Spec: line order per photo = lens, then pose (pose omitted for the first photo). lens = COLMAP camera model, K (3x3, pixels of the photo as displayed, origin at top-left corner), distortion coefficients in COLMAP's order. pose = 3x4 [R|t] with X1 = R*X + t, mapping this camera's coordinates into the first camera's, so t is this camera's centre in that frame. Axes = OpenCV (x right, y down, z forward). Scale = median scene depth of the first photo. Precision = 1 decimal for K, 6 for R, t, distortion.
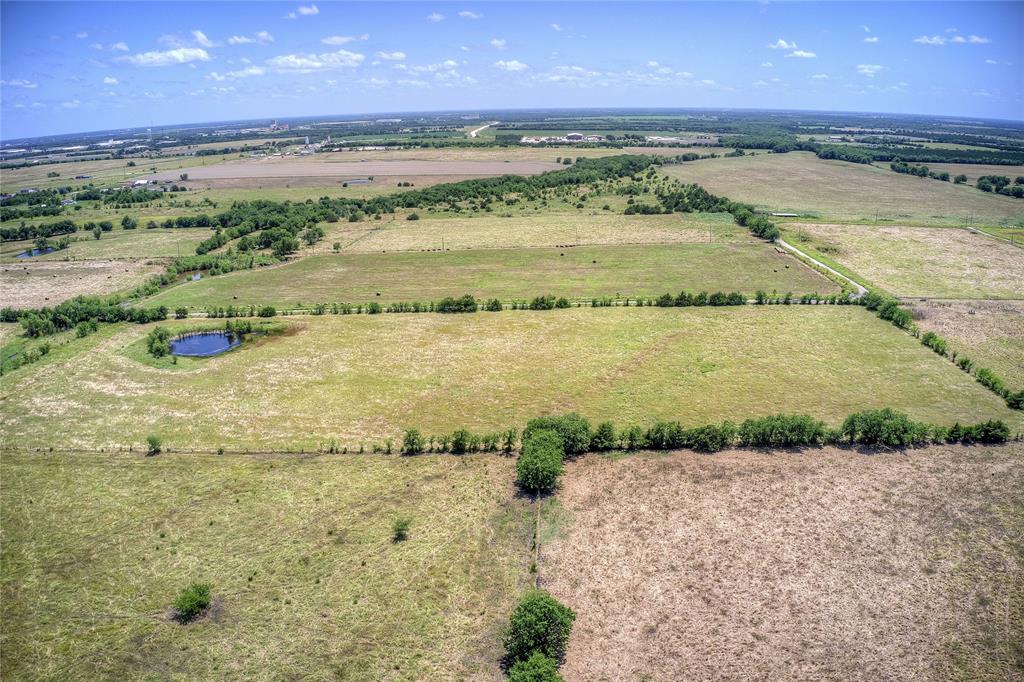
lens RADIAL K [[800.8, 0, 509.6], [0, 800.8, 334.9], [0, 0, 1]] dist [-0.197482, 0.023161]
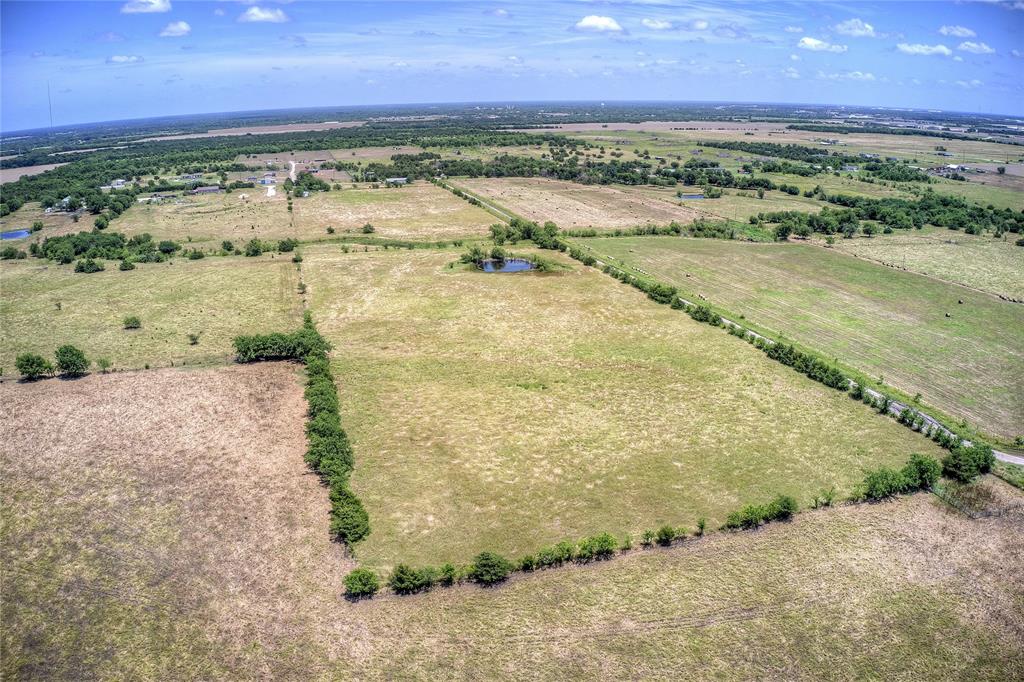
lens RADIAL K [[800.8, 0, 509.6], [0, 800.8, 334.9], [0, 0, 1]] dist [-0.197482, 0.023161]
pose [[0.312414, 0.286277, -0.905783, 0.945647], [-0.254702, 0.943841, 0.210456, -0.179317], [0.915164, 0.164955, 0.367785, 0.560710]]
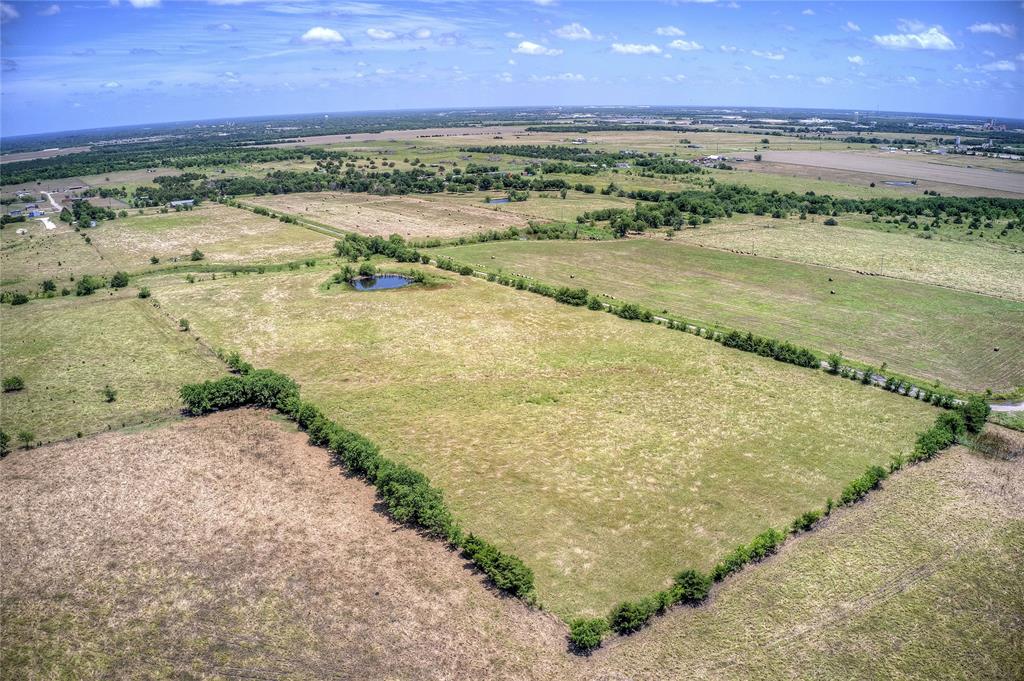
lens RADIAL K [[800.8, 0, 509.6], [0, 800.8, 334.4], [0, 0, 1]] dist [-0.197482, 0.023161]
pose [[0.616208, 0.227733, -0.753940, 0.786315], [-0.211579, 0.969959, 0.120056, -0.114529], [0.758632, 0.085538, 0.645880, 0.350762]]
